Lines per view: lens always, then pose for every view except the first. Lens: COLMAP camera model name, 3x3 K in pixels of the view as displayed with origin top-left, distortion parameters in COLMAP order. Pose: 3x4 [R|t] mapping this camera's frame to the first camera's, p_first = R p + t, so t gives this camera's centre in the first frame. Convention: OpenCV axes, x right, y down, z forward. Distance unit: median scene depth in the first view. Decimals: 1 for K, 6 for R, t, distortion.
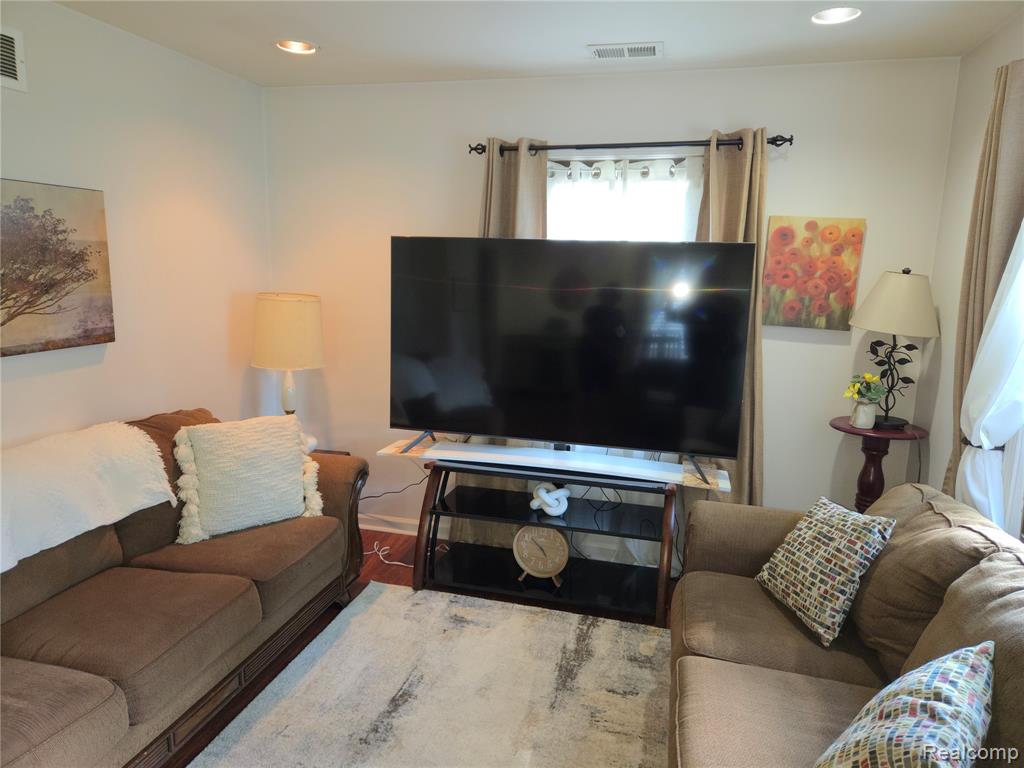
lens RADIAL K [[685.0, 0, 512.7], [0, 685.0, 378.9], [0, 0, 1]] dist [0.072691, -0.056088]
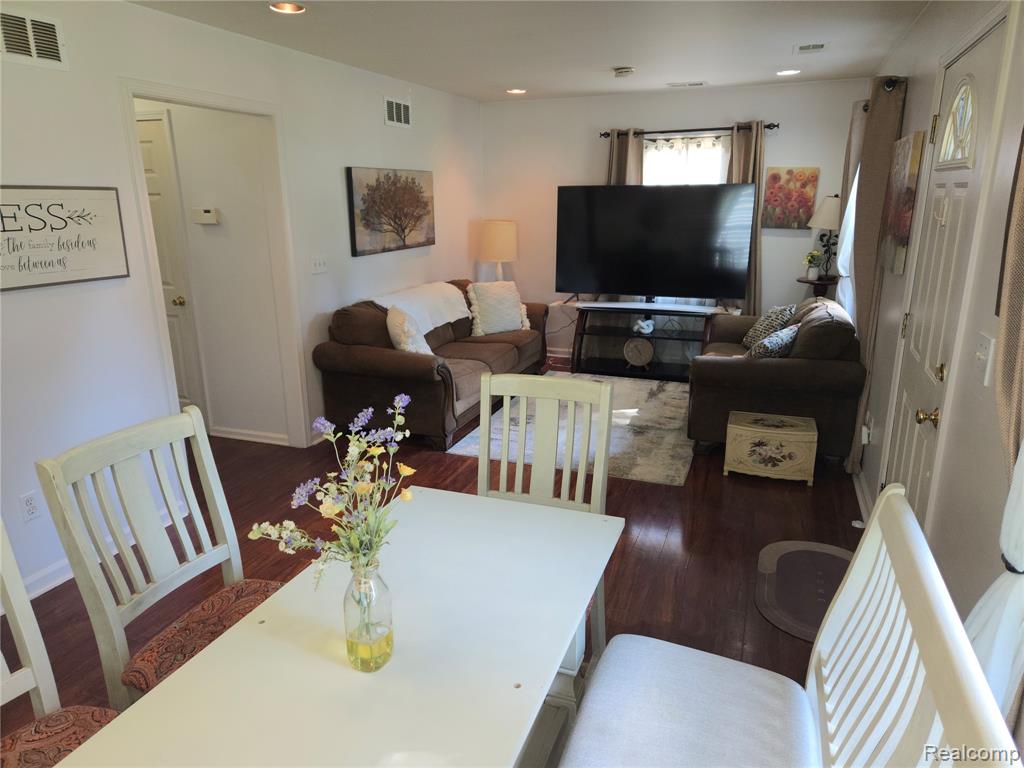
lens RADIAL K [[685.0, 0, 507.3], [0, 685.0, 384.1], [0, 0, 1]] dist [0.072691, -0.056088]
pose [[0.993106, -0.001391, -0.117208, -0.102236], [0.012887, 0.995163, 0.097386, 0.153107], [0.116505, -0.098225, 0.988321, -0.982523]]
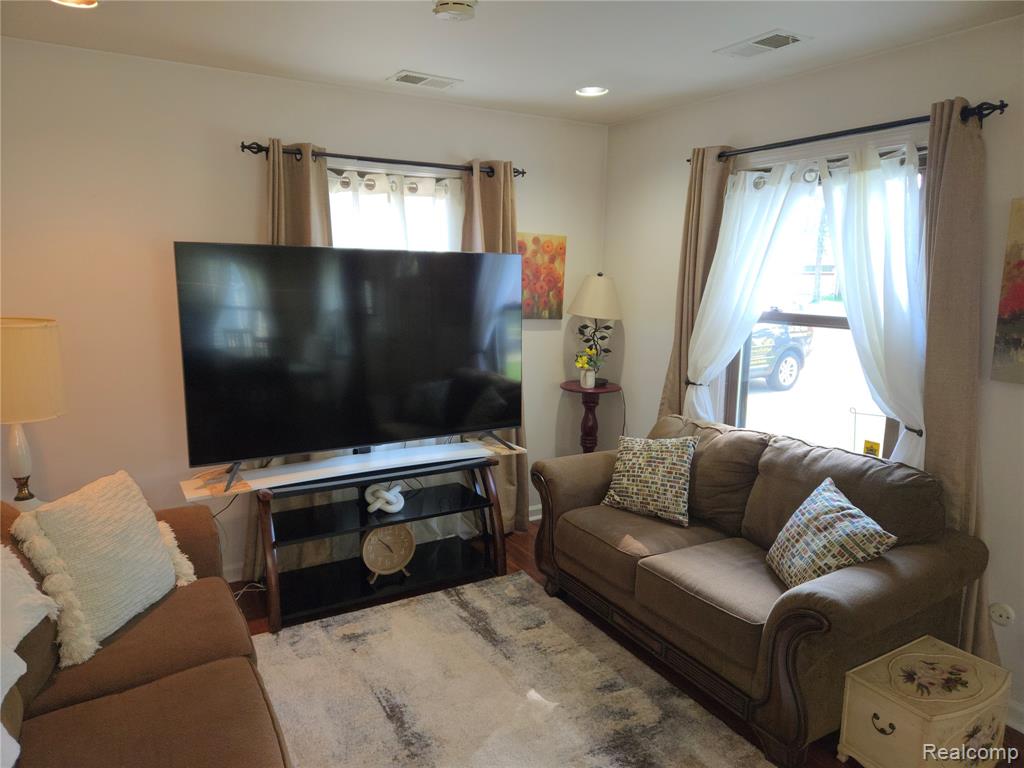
lens RADIAL K [[685.0, 0, 512.3], [0, 685.0, 387.1], [0, 0, 1]] dist [0.072691, -0.056088]
pose [[0.710694, -0.135040, 0.690419, -0.533096], [0.122172, 0.990183, 0.067912, -0.041717], [-0.692812, 0.036085, 0.720215, 0.114410]]
